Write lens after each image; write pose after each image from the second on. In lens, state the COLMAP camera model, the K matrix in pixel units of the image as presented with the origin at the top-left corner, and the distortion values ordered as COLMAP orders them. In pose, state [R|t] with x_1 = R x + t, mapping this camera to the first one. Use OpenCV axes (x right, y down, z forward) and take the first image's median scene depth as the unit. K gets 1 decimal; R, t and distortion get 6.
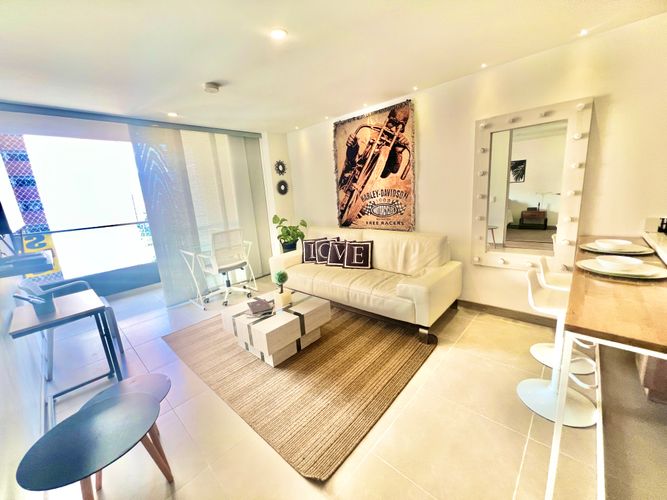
lens RADIAL K [[266.9, 0, 333.8], [0, 266.9, 248.8], [0, 0, 1]] dist [-0.007266, 0.000238]
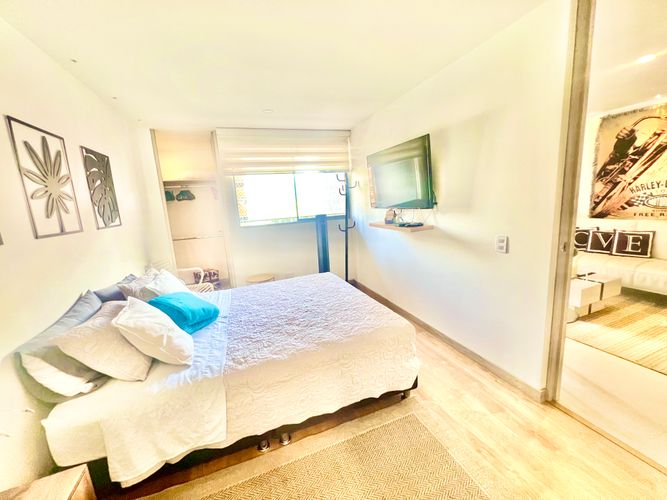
lens RADIAL K [[266.9, 0, 330.7], [0, 266.9, 247.8], [0, 0, 1]] dist [-0.007266, 0.000238]
pose [[0.883131, 0.090349, -0.460345, -0.432928], [-0.090522, 0.995657, 0.021753, 0.112912], [0.460311, 0.022460, 0.887474, -0.412682]]
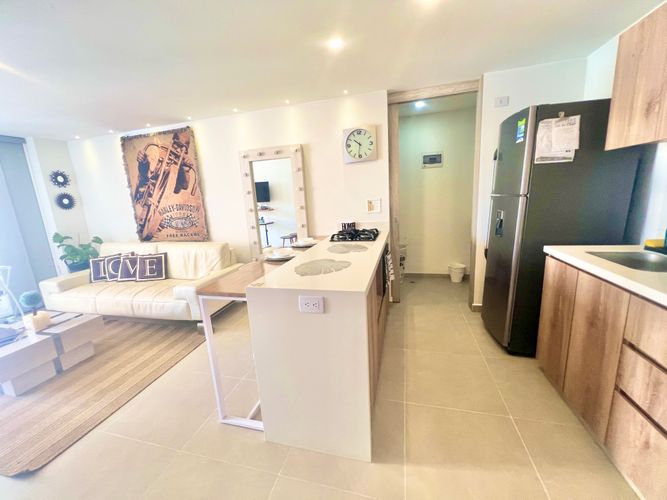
lens RADIAL K [[266.9, 0, 335.4], [0, 266.9, 247.5], [0, 0, 1]] dist [-0.007266, 0.000238]
pose [[0.884169, -0.075520, 0.461022, 0.233059], [0.096462, 0.995094, -0.021993, 0.034773], [-0.457099, 0.063917, 0.887116, -0.224667]]
